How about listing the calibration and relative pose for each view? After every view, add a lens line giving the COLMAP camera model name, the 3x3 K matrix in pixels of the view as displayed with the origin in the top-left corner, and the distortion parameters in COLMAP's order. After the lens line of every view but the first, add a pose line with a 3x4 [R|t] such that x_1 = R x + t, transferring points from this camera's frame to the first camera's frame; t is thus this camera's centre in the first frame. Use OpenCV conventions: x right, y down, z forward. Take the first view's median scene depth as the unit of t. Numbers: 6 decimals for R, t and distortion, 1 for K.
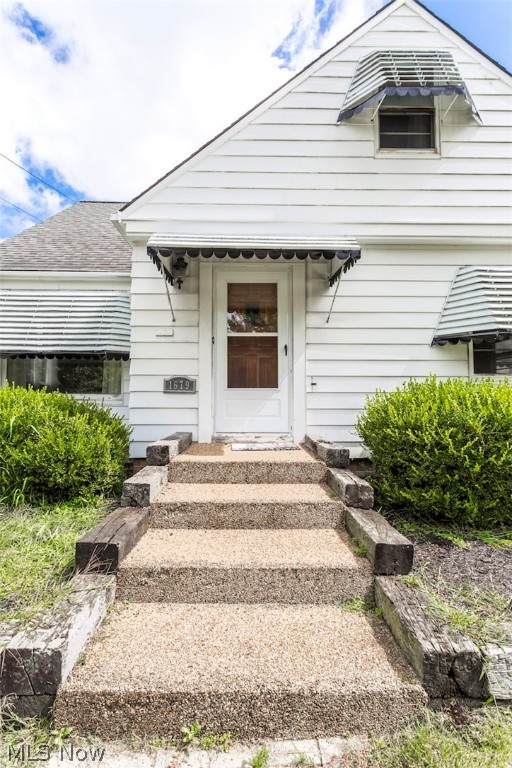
lens RADIAL K [[370.7, 0, 244.5], [0, 370.7, 382.3], [0, 0, 1]] dist [0.002737, -0.001005]
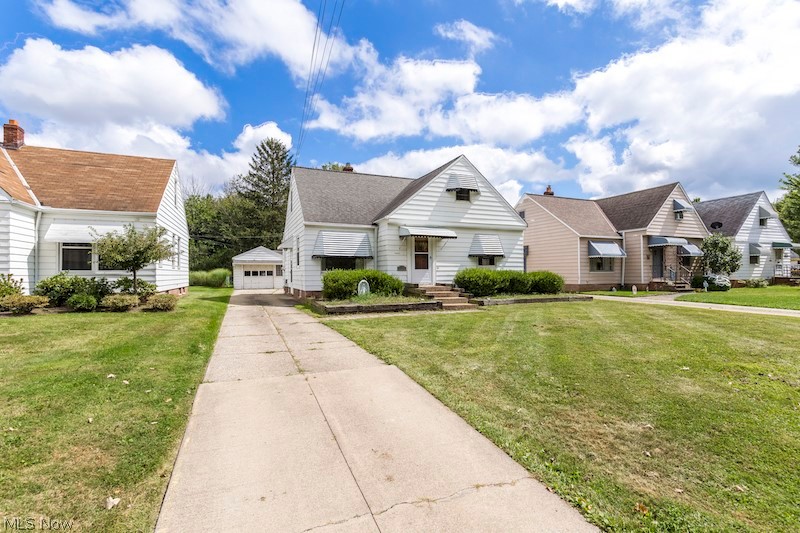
lens RADIAL K [[386.1, 0, 399.7], [0, 386.1, 265.8], [0, 0, 1]] dist [0.002737, -0.001005]
pose [[0.921130, 0.006490, 0.389201, -1.501296], [-0.011993, 0.999860, 0.011710, -0.054324], [-0.389070, -0.015454, 0.921078, -2.094751]]
